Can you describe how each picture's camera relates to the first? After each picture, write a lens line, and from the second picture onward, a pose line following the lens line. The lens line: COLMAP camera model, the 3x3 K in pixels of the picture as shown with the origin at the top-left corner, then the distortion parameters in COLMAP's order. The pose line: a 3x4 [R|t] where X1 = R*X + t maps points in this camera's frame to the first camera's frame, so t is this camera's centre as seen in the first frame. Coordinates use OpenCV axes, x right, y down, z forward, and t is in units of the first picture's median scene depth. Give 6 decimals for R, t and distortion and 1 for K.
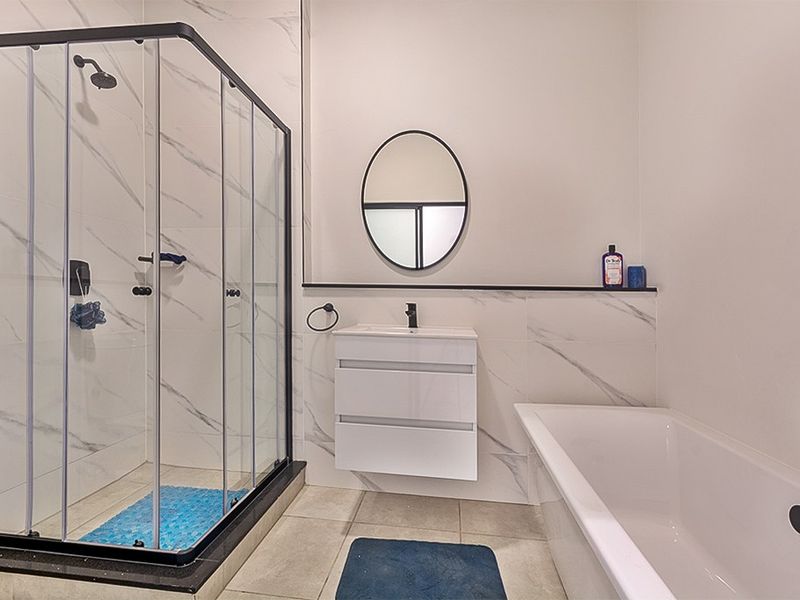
lens RADIAL K [[392.7, 0, 400.0], [0, 392.7, 300.0], [0, 0, 1]] dist [0.018421, 0.000357]
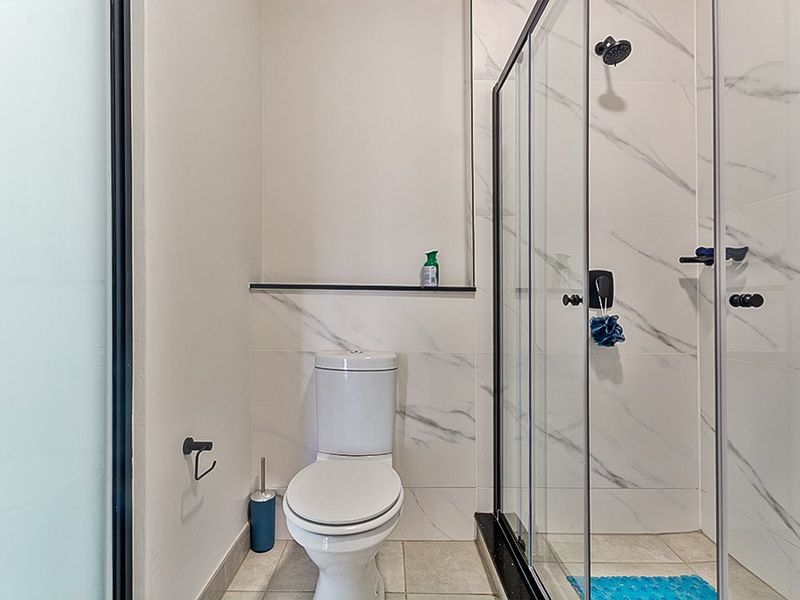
lens RADIAL K [[400.0, 0, 397.9], [0, 400.0, 315.0], [0, 0, 1]] dist [0.004470, 0.000696]
pose [[0.139037, 0.009578, -0.990241, 0.034422], [-0.013788, 0.999875, 0.007736, 0.002925], [0.990191, 0.012578, 0.139152, 0.411959]]
